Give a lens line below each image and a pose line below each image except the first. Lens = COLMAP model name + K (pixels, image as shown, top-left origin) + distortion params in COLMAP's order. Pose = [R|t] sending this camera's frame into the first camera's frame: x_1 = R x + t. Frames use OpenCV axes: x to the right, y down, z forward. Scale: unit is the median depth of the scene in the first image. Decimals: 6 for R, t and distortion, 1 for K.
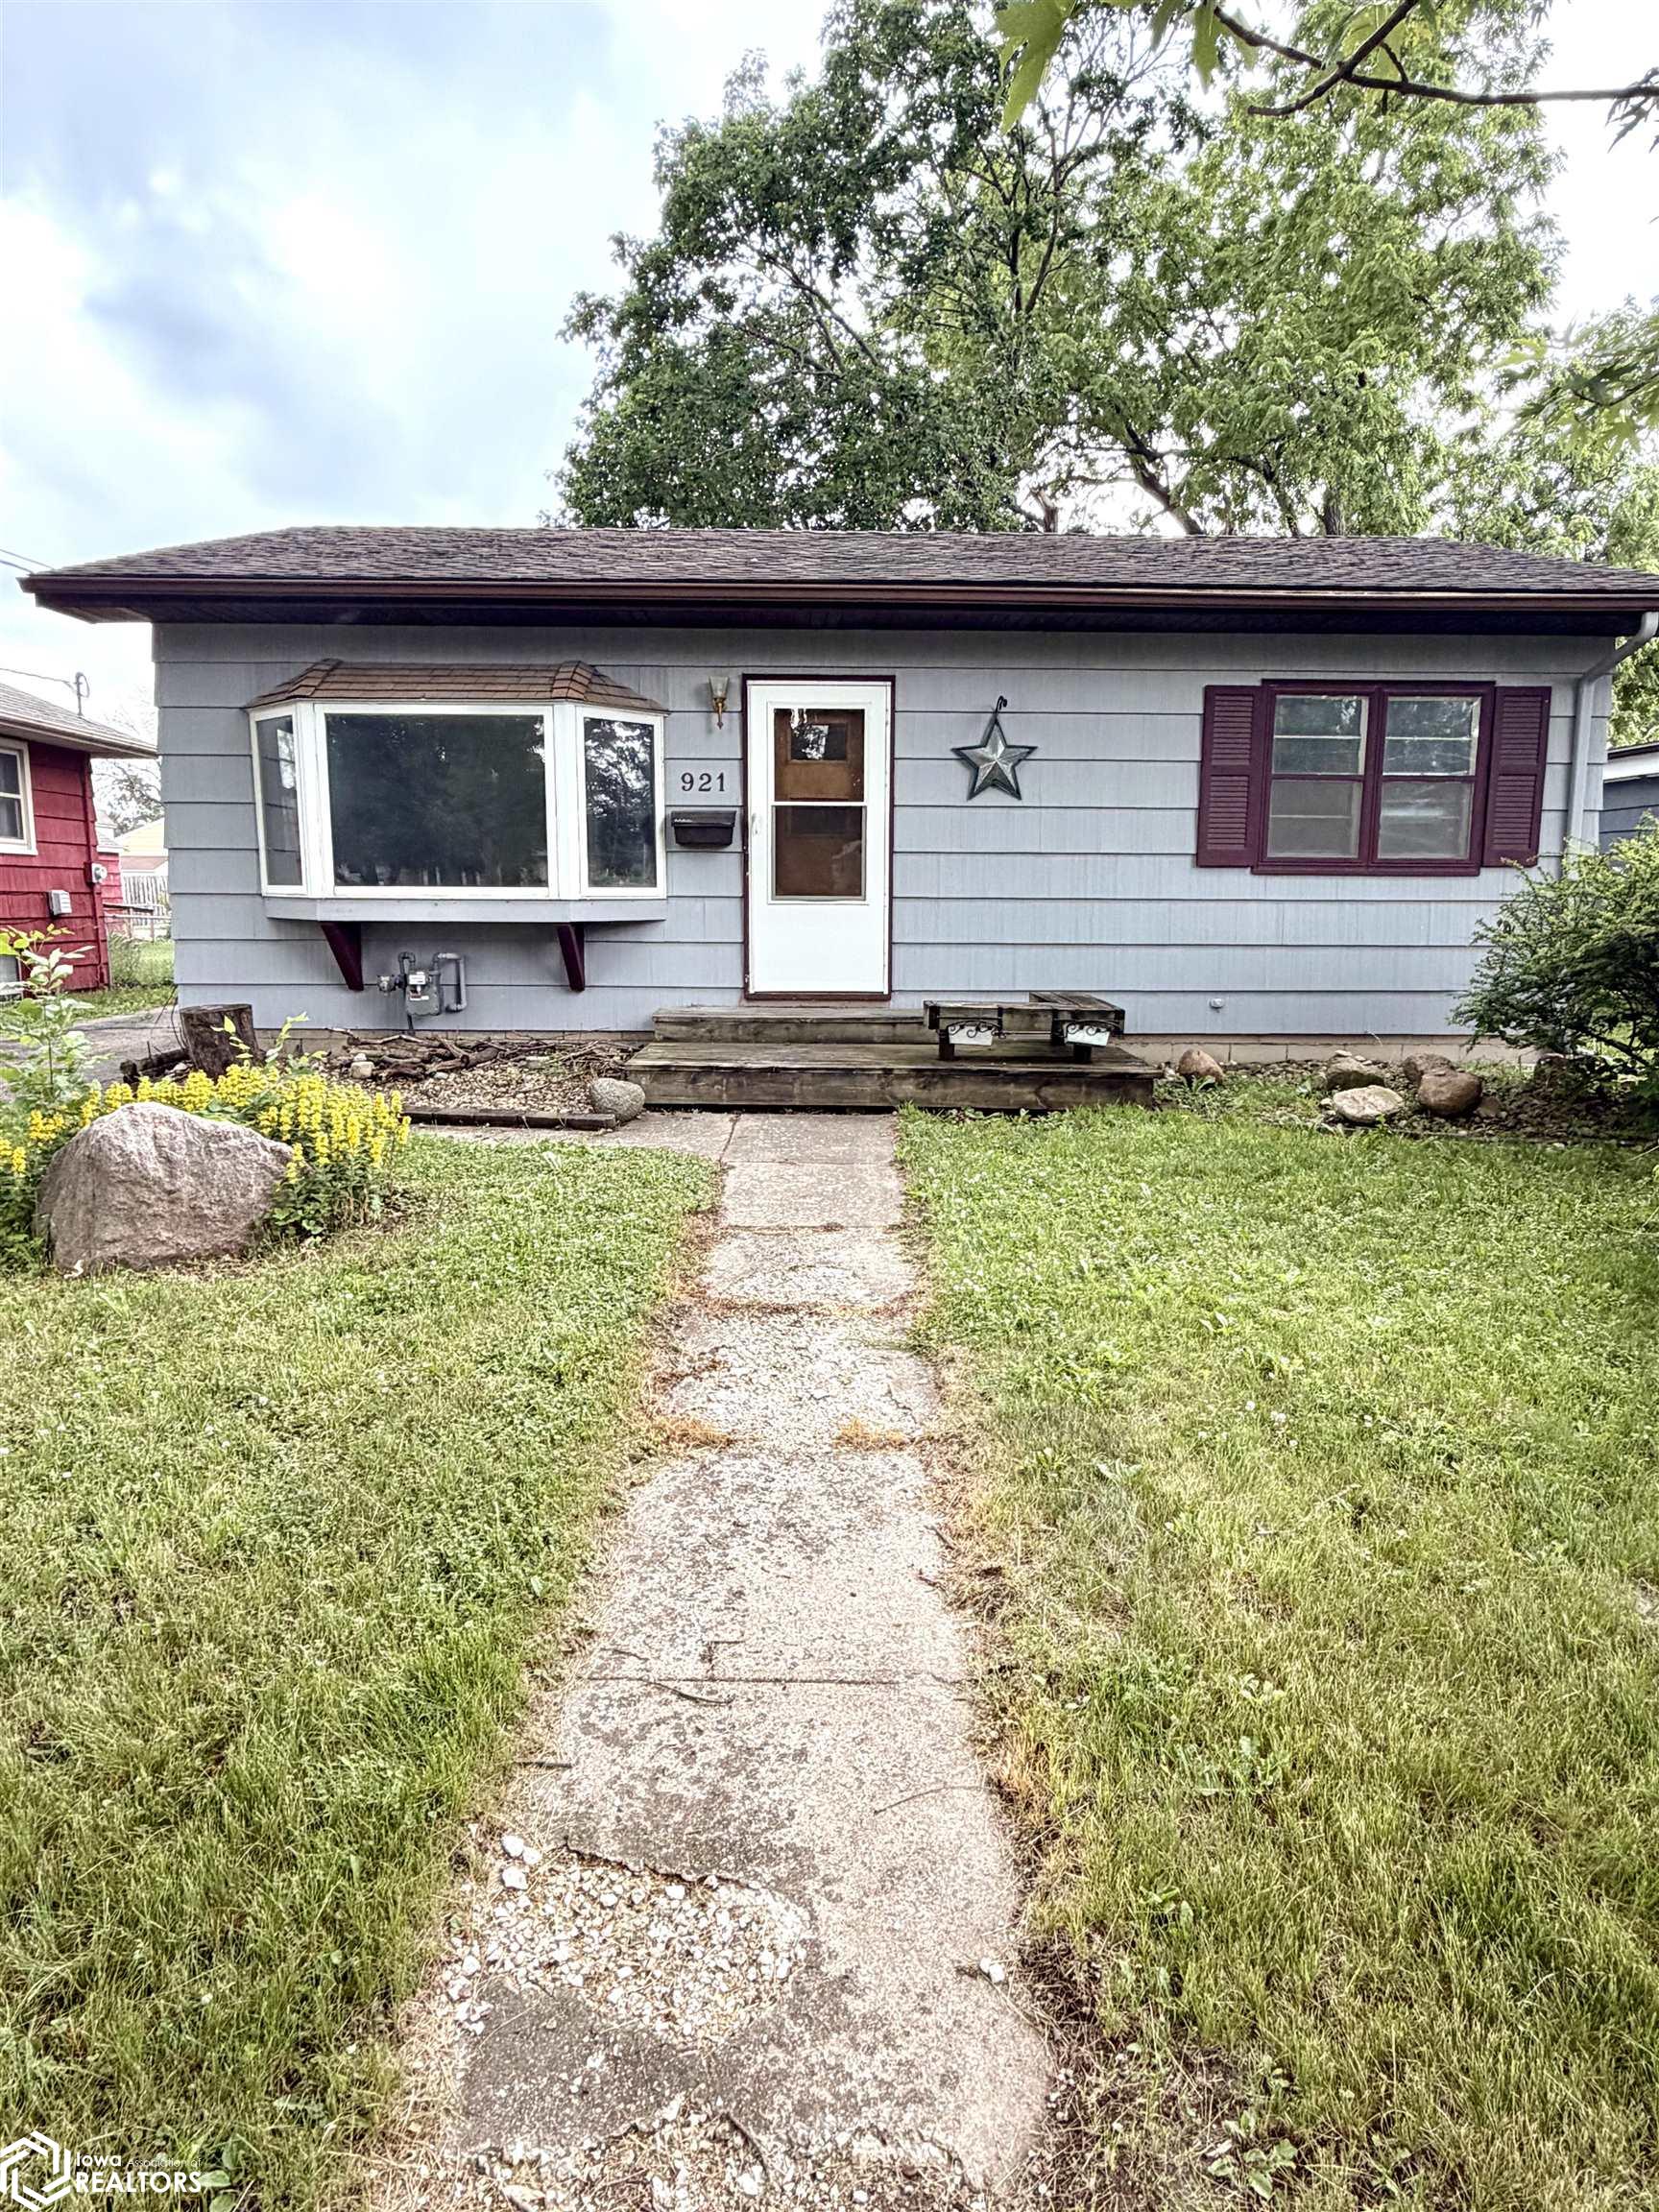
lens RADIAL K [[1305.6, 0, 845.9], [0, 1305.6, 1106.5], [0, 0, 1]] dist [-0.000187, -0.000931]
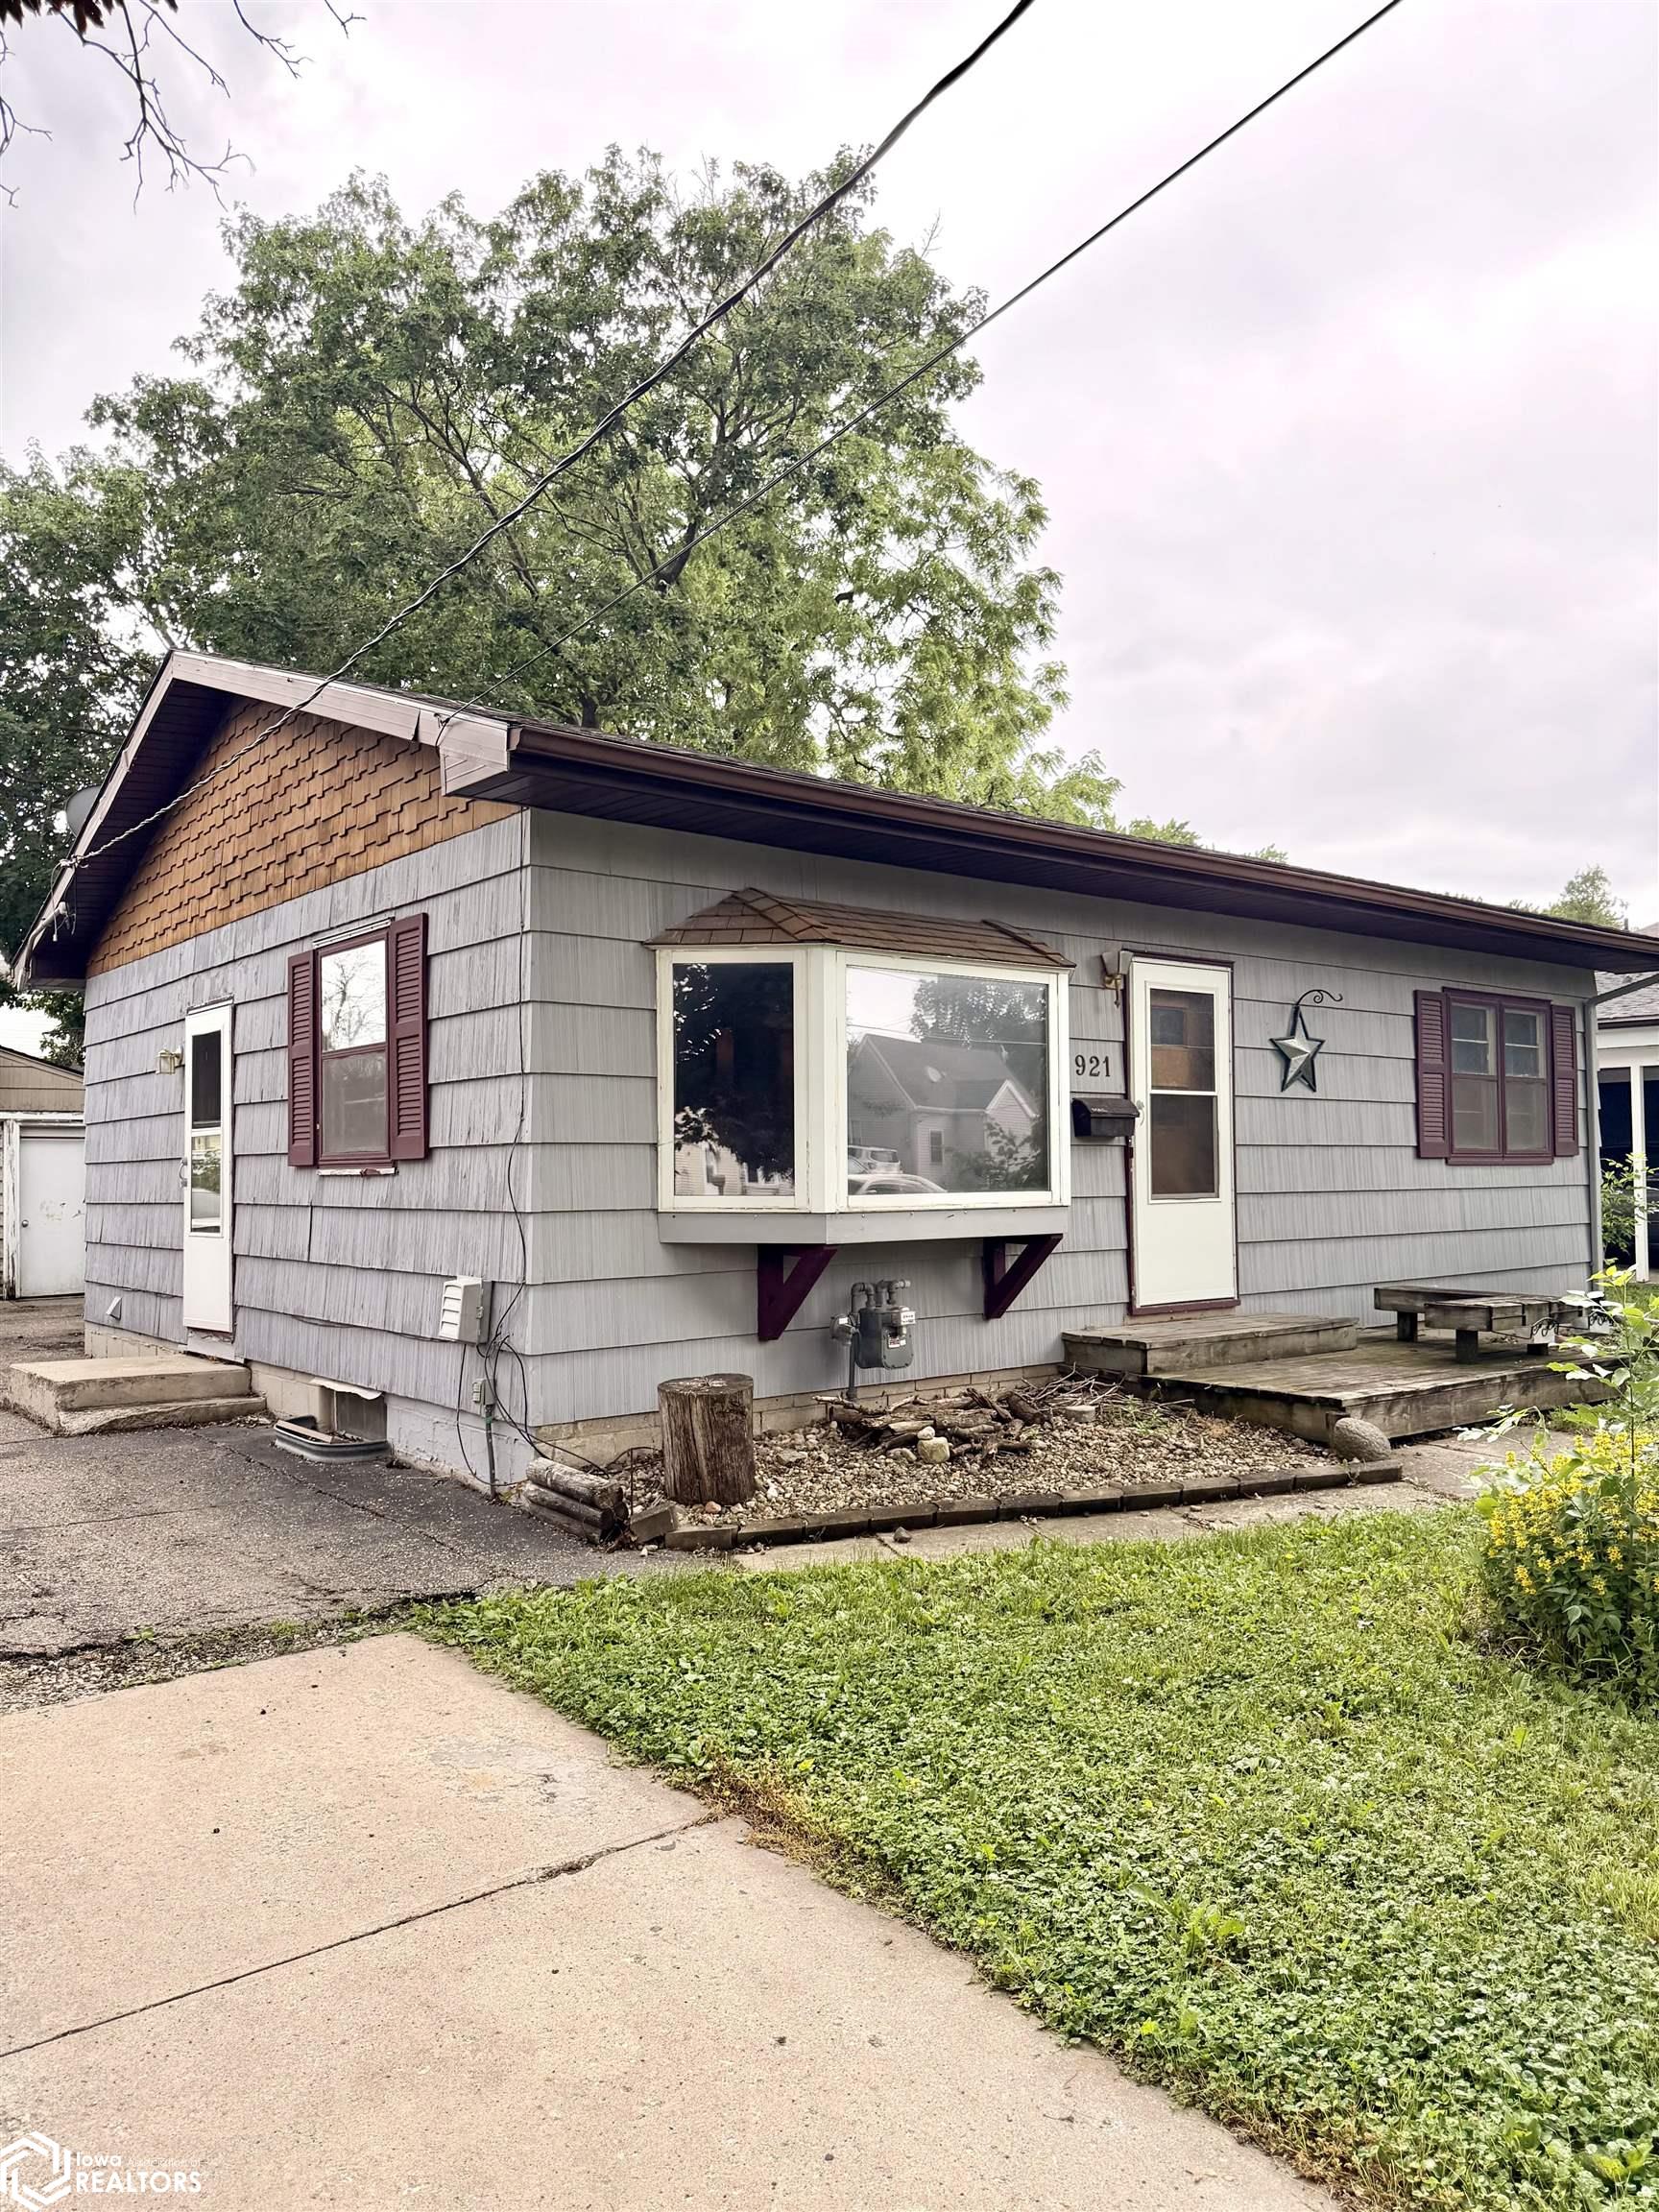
lens RADIAL K [[1563.9, 0, 829.5], [0, 1563.9, 1106.0], [0, 0, 1]] dist [0.150788, -0.222083]
pose [[0.787292, 0.012507, 0.616454, -0.883203], [0.110099, 0.980874, -0.160511, -0.074903], [-0.606671, 0.194239, 0.770857, 0.310408]]
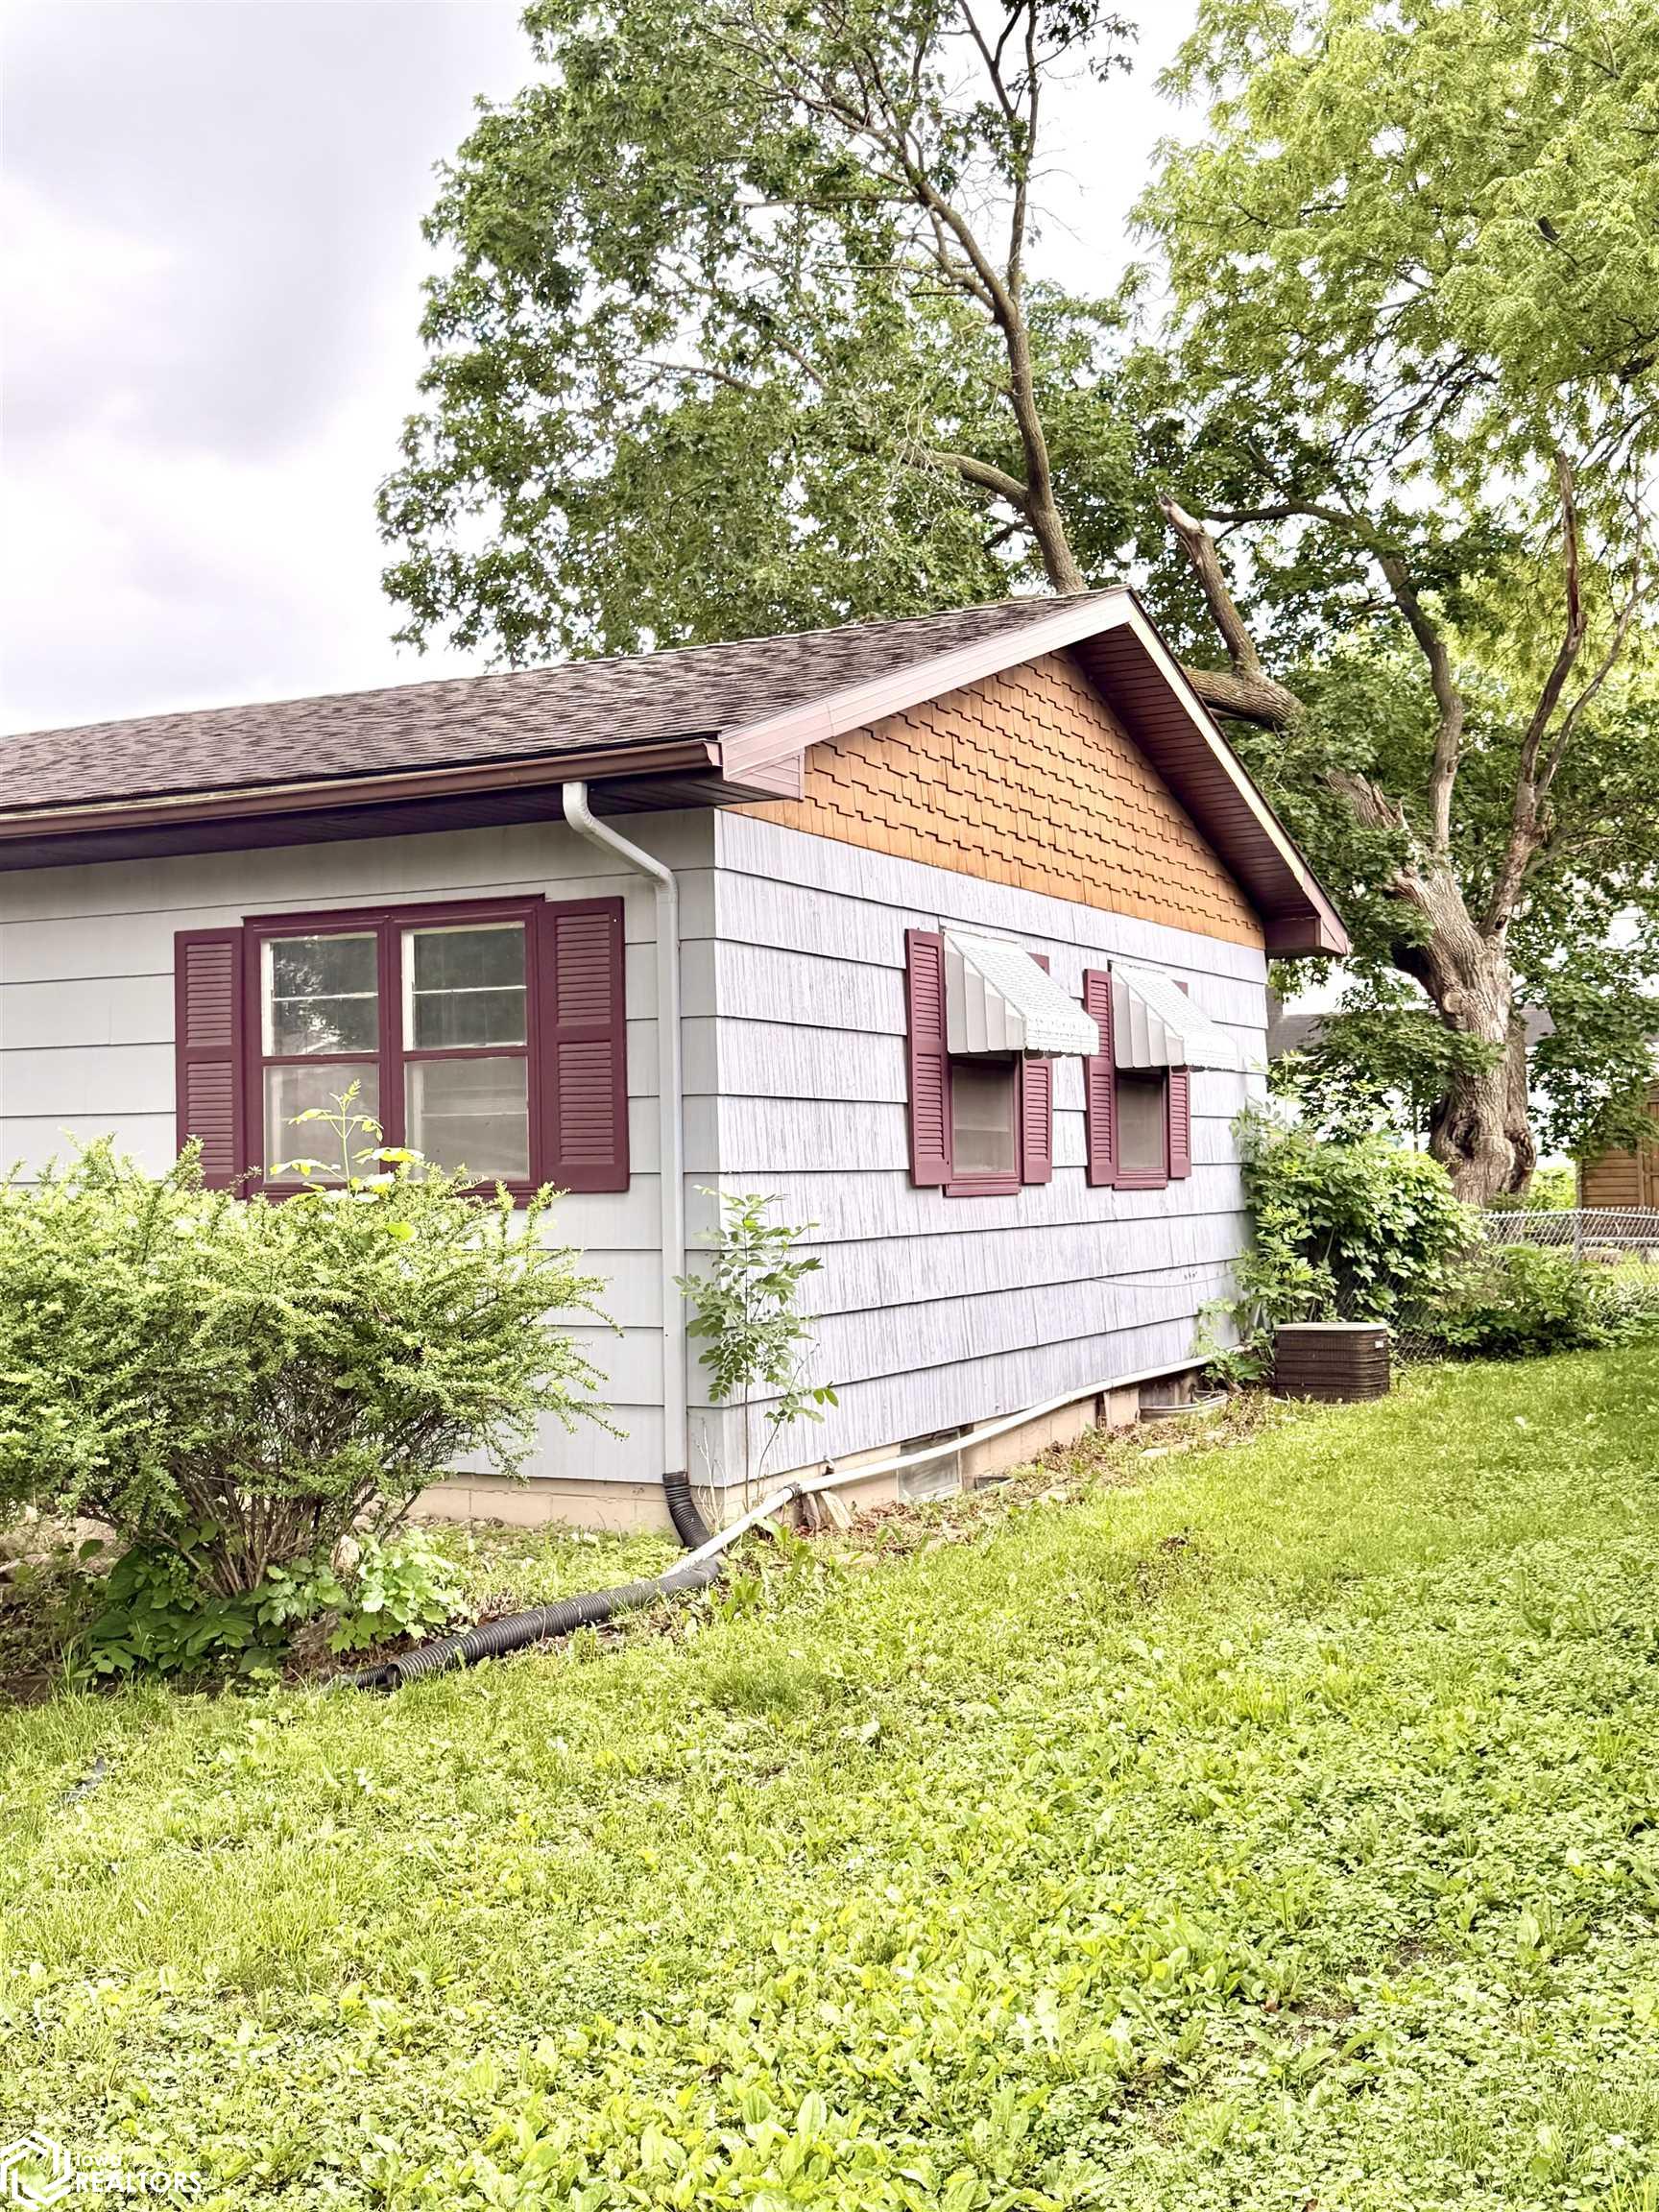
lens RADIAL K [[2353.5, 0, 829.5], [0, 2353.5, 1106.0], [0, 0, 1]] dist [0.000393, -0.000703]
pose [[0.885609, -0.026859, -0.463654, 1.122313], [-0.061047, 0.982932, -0.173543, -0.044830], [0.460401, 0.181996, 0.868855, 0.120049]]
